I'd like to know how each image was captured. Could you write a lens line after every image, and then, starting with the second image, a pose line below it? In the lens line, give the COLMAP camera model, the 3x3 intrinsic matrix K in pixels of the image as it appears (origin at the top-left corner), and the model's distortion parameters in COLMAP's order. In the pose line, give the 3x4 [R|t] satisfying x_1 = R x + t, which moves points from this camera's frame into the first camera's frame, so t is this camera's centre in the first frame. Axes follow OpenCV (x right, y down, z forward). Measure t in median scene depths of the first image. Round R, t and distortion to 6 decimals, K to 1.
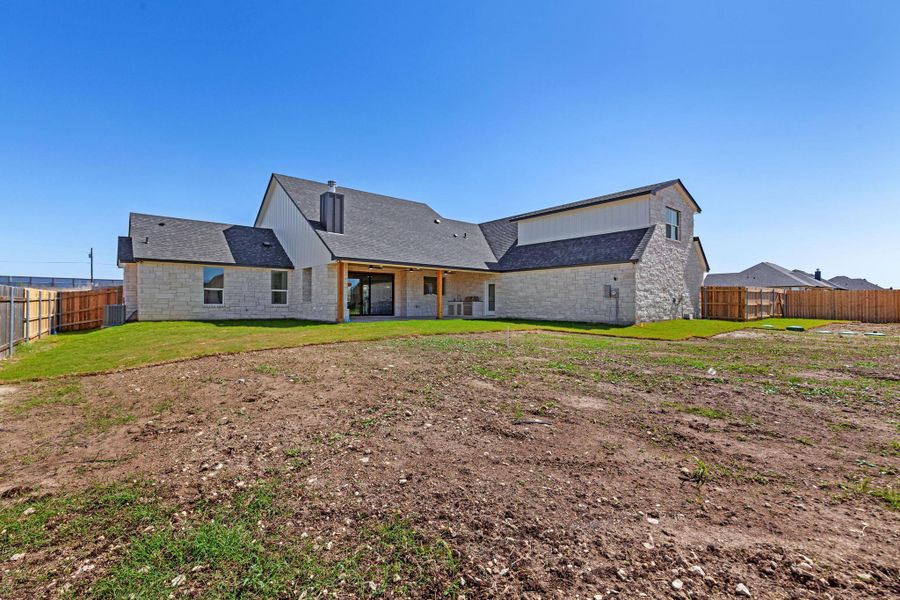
lens RADIAL K [[402.9, 0, 445.0], [0, 402.9, 301.2], [0, 0, 1]] dist [0.003465, 0.000352]
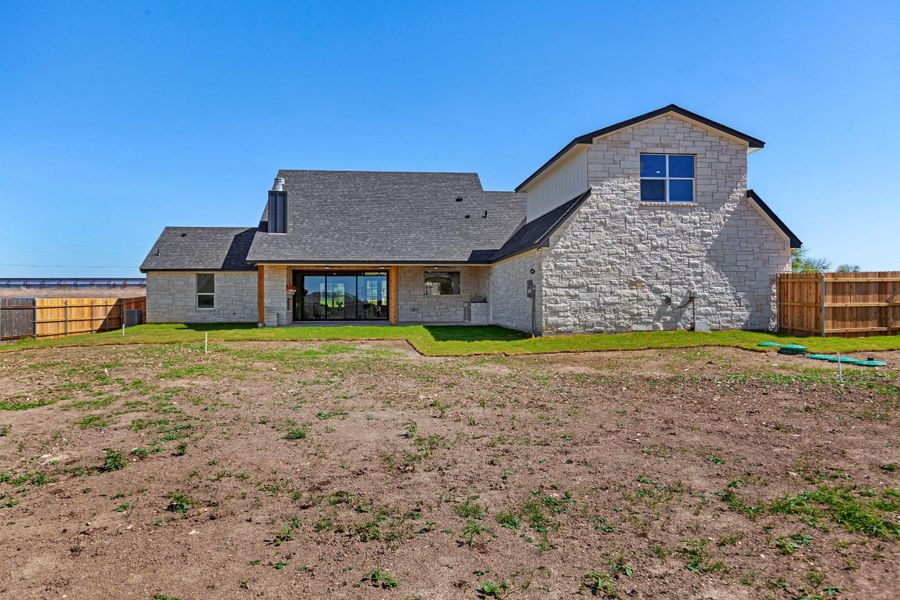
lens RADIAL K [[621.1, 0, 441.5], [0, 621.1, 299.2], [0, 0, 1]] dist [0.000258, -0.002496]
pose [[0.824791, -0.011121, -0.565329, 0.833456], [0.011164, 0.999932, -0.003383, -0.003958], [0.565328, -0.003521, 0.824859, 0.010684]]
